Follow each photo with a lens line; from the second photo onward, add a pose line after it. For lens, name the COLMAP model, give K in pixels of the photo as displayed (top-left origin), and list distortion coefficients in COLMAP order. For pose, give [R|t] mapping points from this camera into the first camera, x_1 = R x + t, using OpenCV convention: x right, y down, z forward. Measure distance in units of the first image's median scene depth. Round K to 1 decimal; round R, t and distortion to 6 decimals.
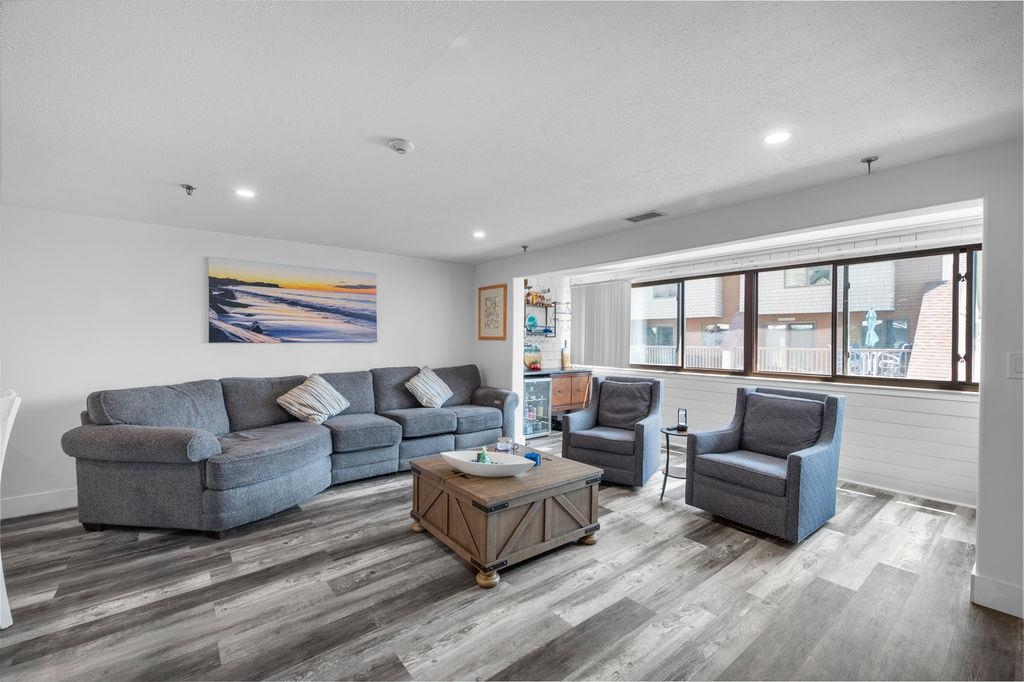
lens RADIAL K [[413.5, 0, 513.4], [0, 413.5, 340.8], [0, 0, 1]] dist [-0.000211, -0.000313]
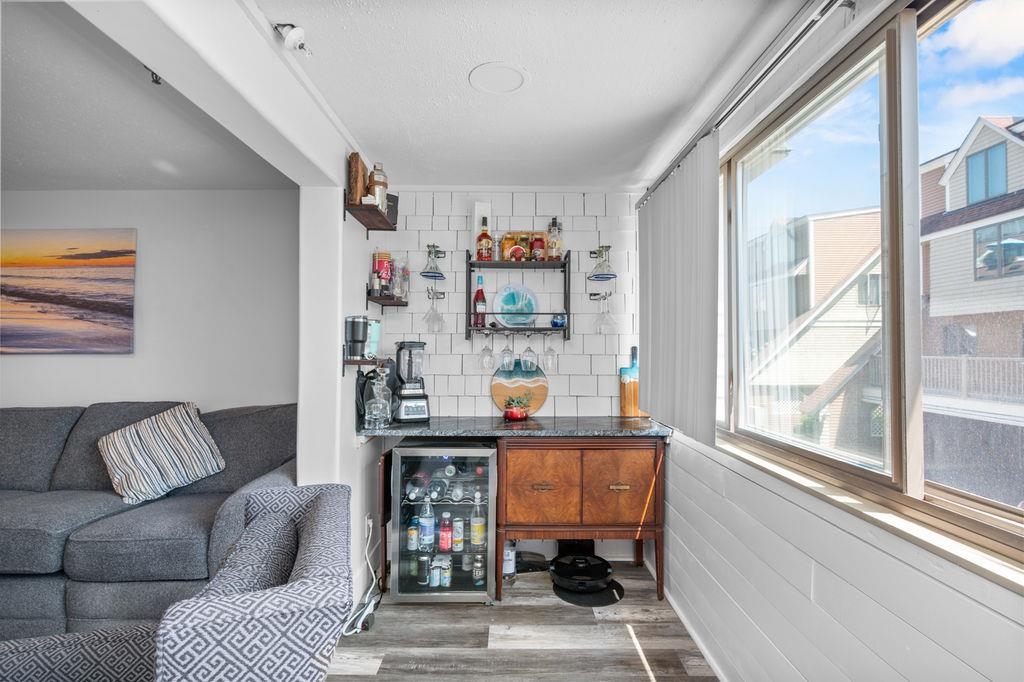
lens RADIAL K [[489.0, 0, 508.7], [0, 489.0, 341.4], [0, 0, 1]] dist [0.002781, 0.000453]
pose [[0.788174, -0.024538, -0.614963, 0.465554], [0.005483, 0.999445, -0.032852, 0.011357], [0.615427, 0.022521, 0.787872, 0.822159]]
